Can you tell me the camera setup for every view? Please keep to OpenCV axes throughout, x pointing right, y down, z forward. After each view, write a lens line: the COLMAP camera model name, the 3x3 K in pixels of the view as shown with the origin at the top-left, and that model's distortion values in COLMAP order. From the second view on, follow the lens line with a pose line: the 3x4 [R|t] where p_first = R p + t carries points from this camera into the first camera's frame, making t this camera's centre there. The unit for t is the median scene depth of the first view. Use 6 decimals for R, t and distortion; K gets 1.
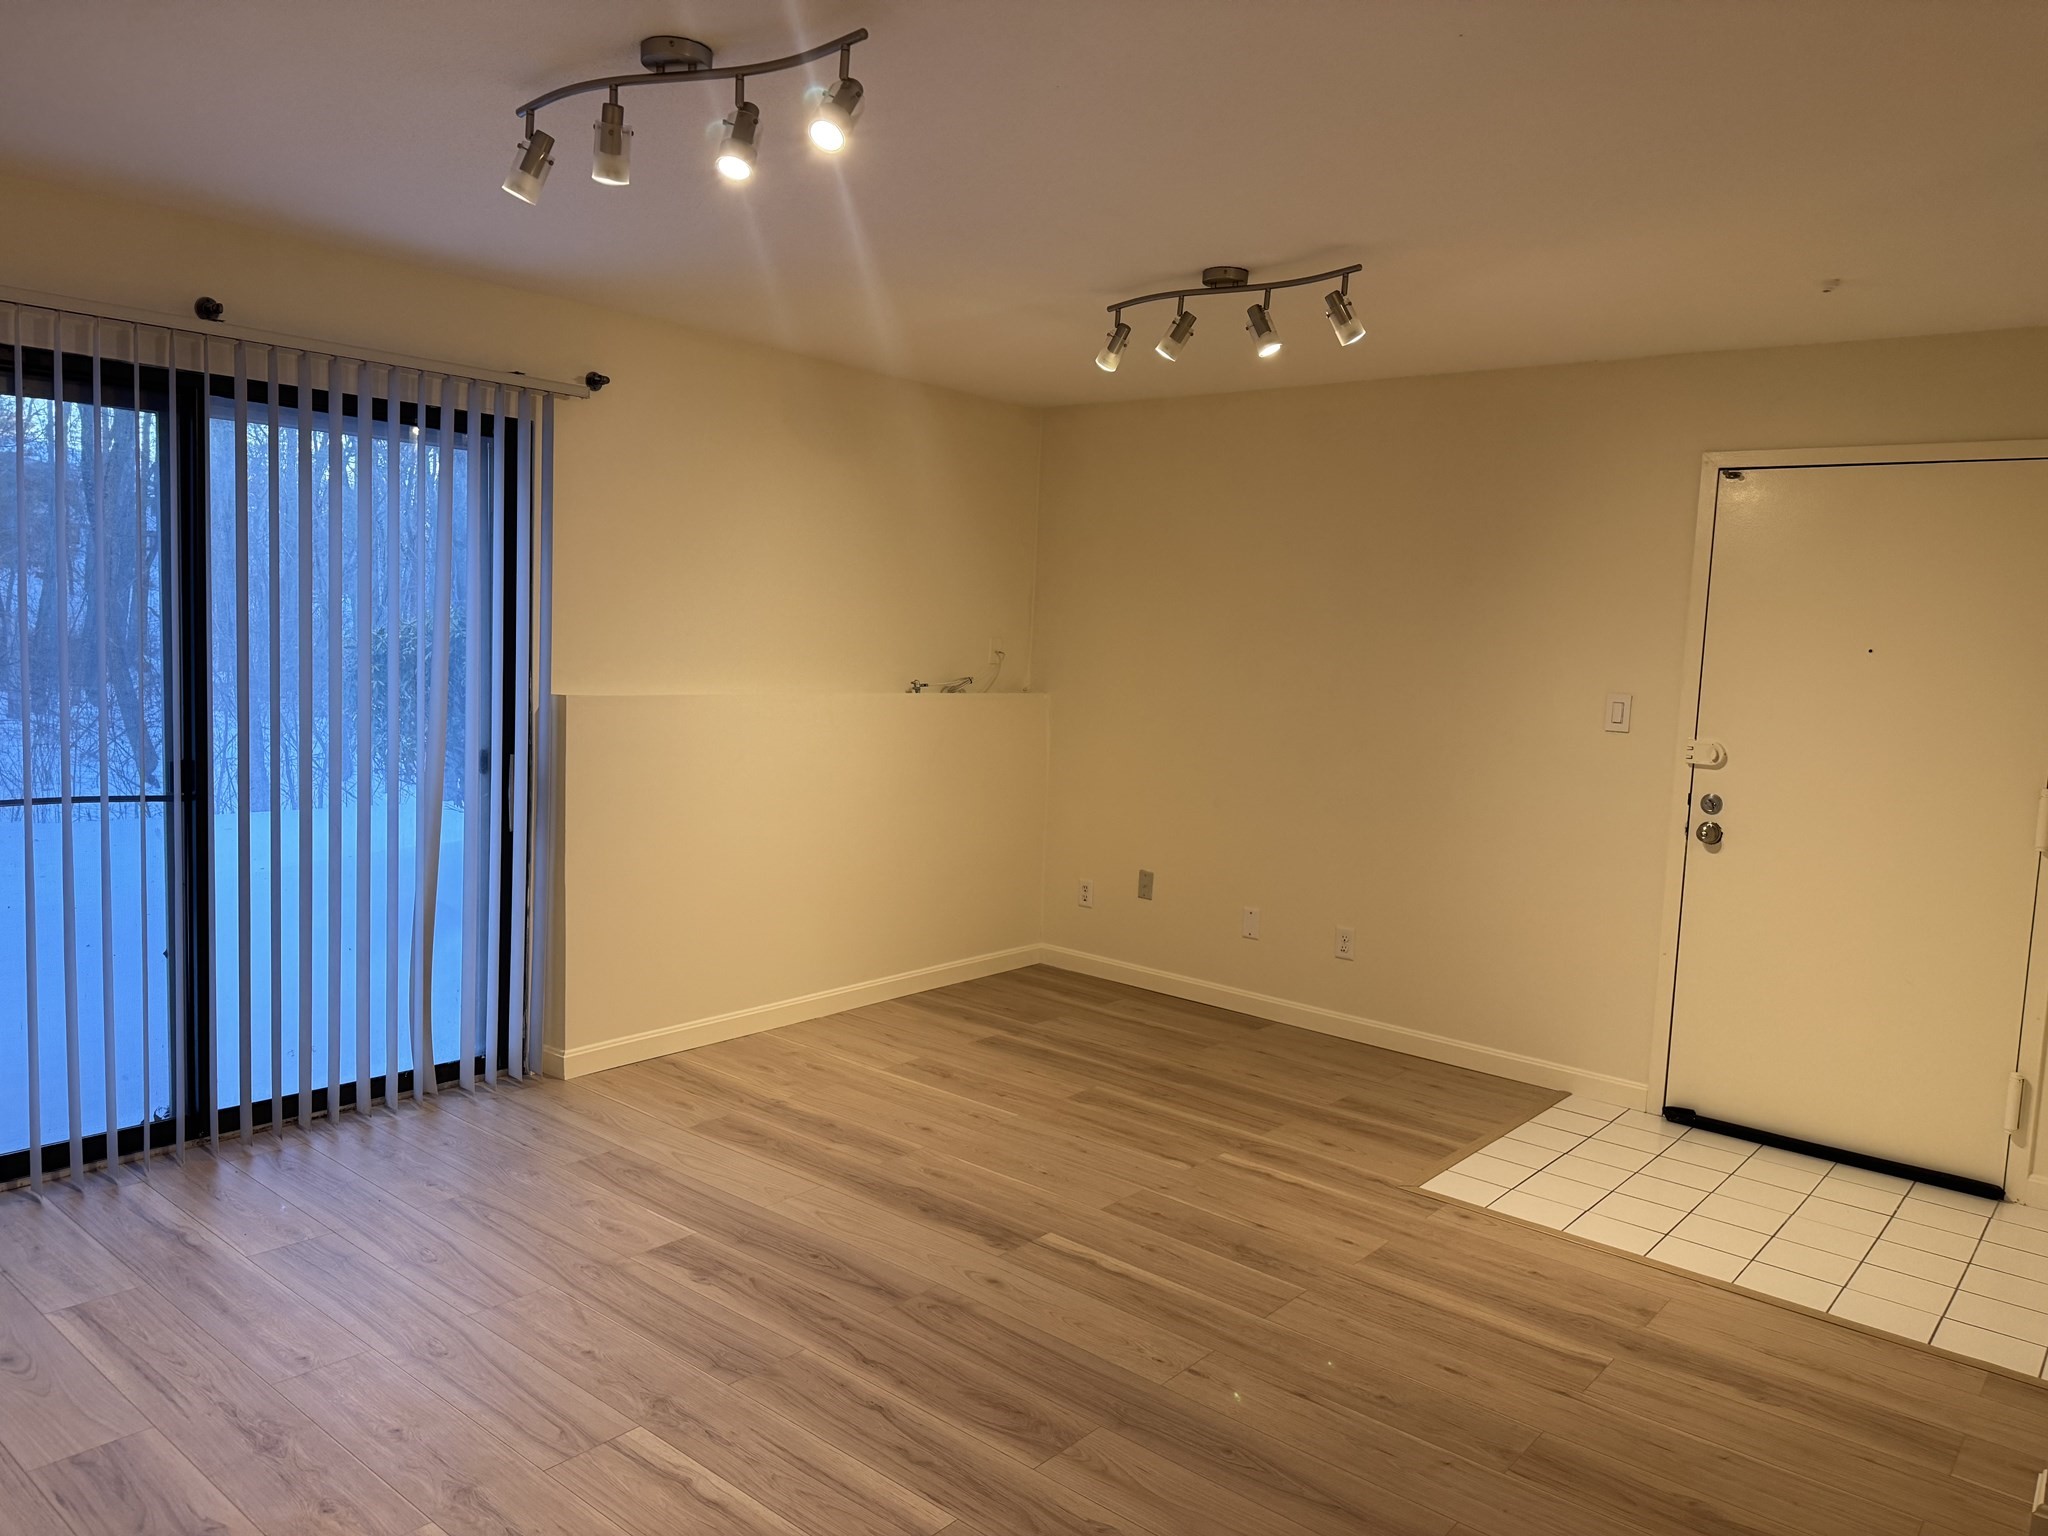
lens RADIAL K [[1440.3, 0, 1023.0], [0, 1440.3, 775.2], [0, 0, 1]] dist [0.059136, -0.063108]
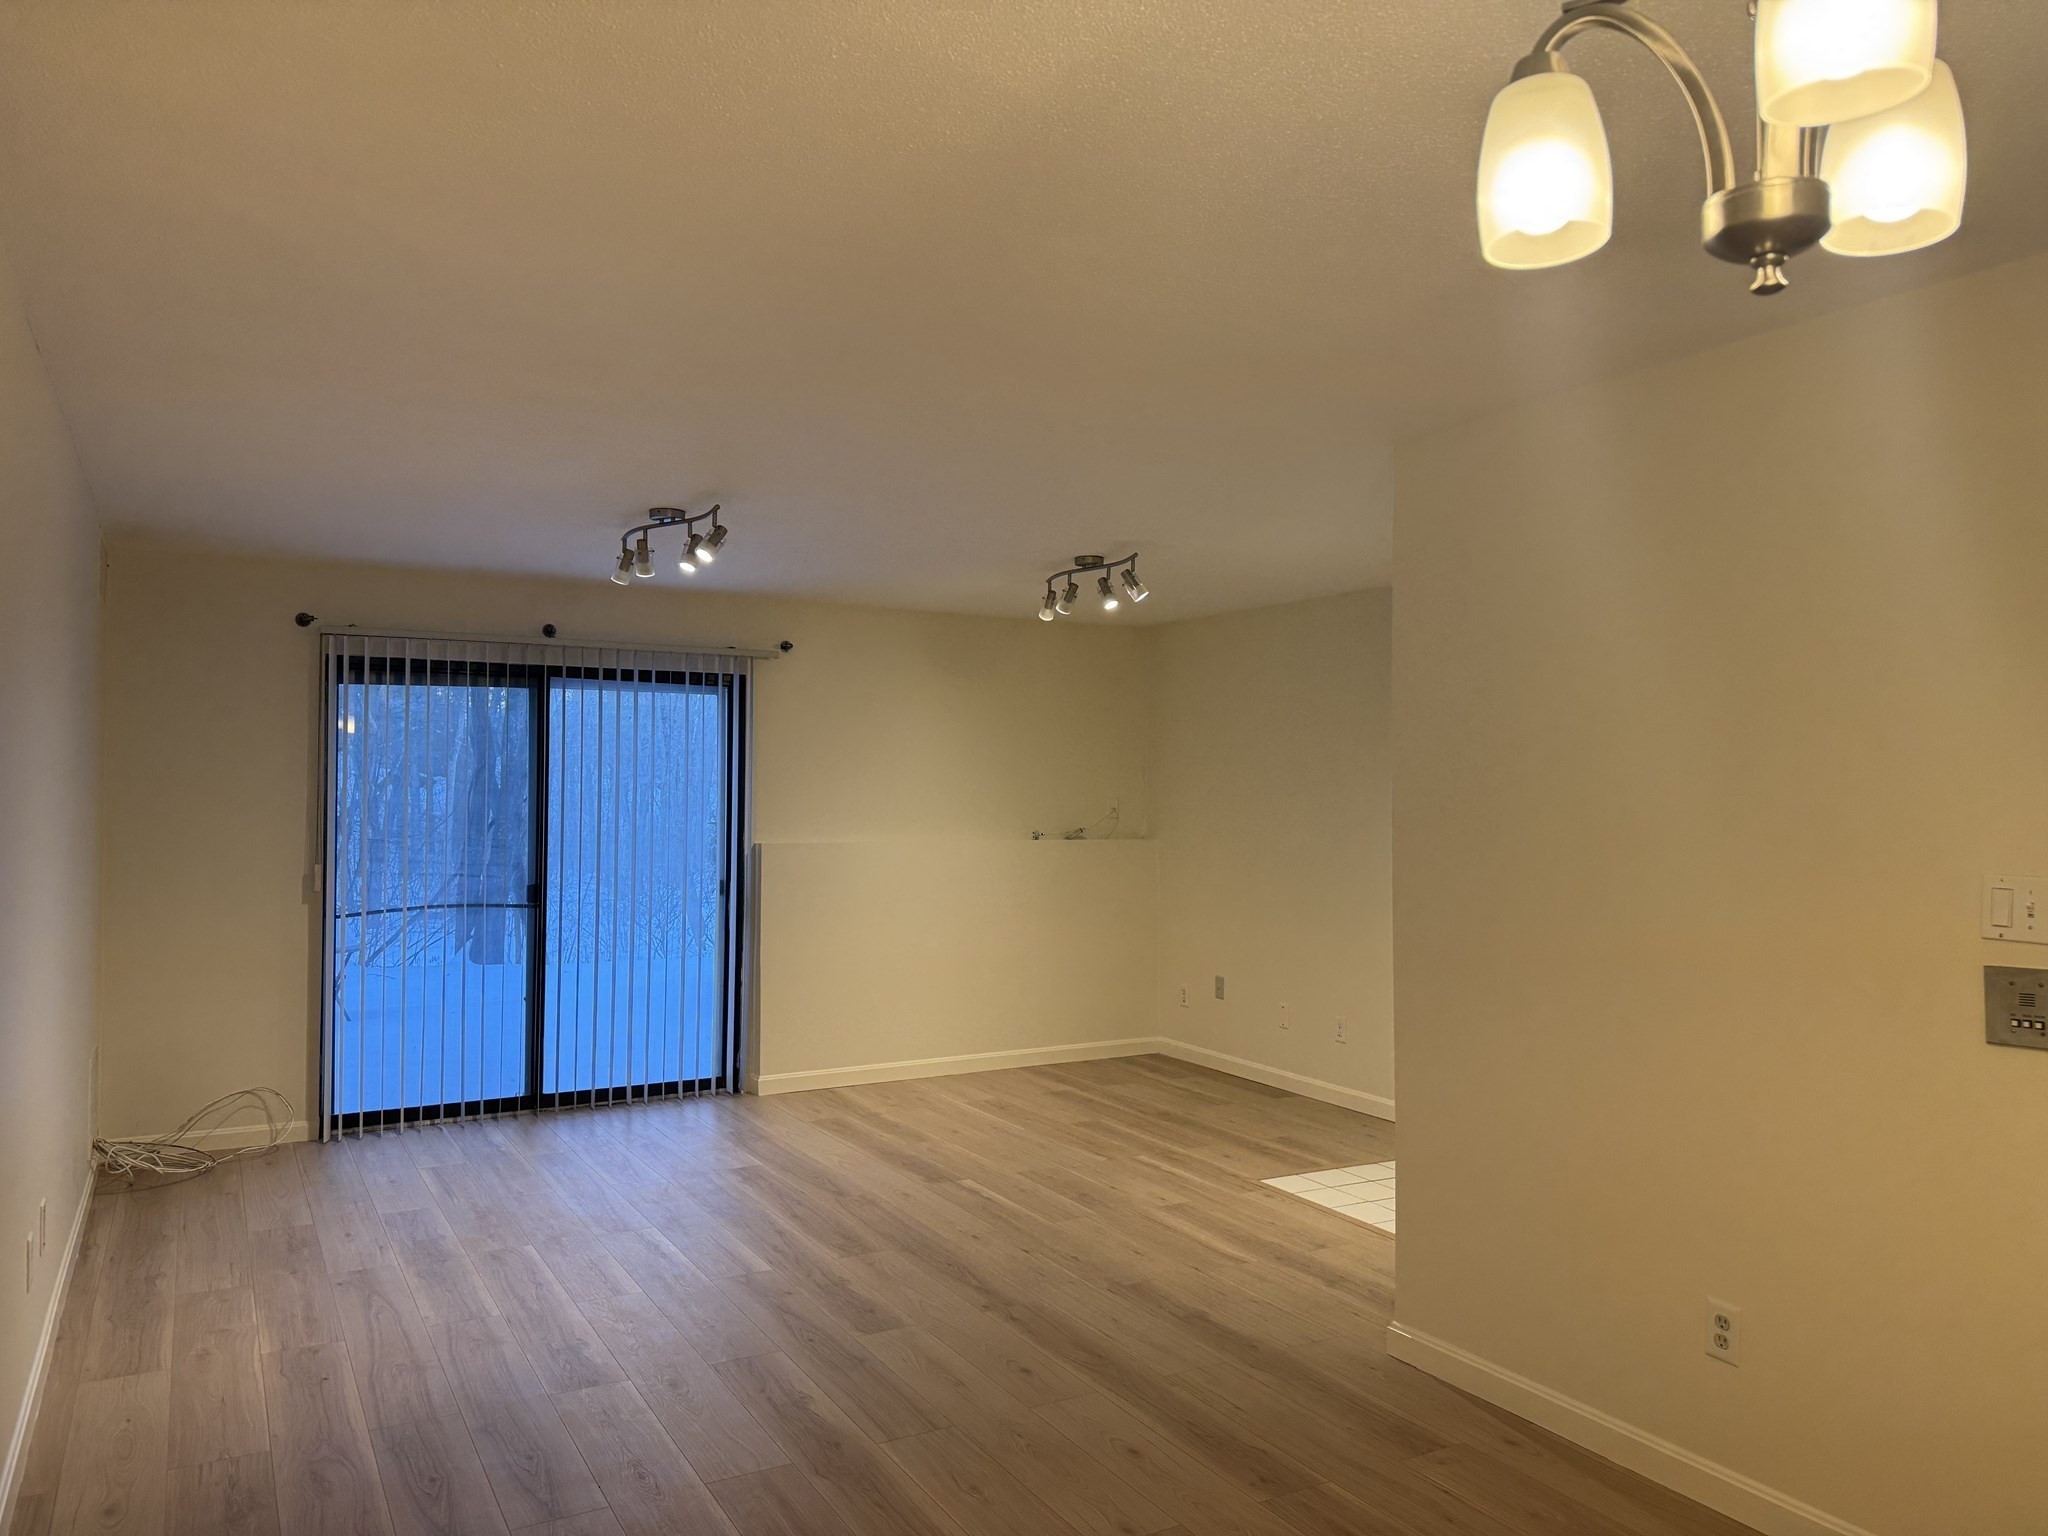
lens RADIAL K [[1440.3, 0, 1025.9], [0, 1440.3, 773.3], [0, 0, 1]] dist [0.059136, -0.063108]
pose [[0.939097, -0.040009, -0.341314, 0.584464], [-0.003324, 0.992096, -0.125439, 0.077054], [0.343635, 0.118934, 0.931542, -0.433882]]
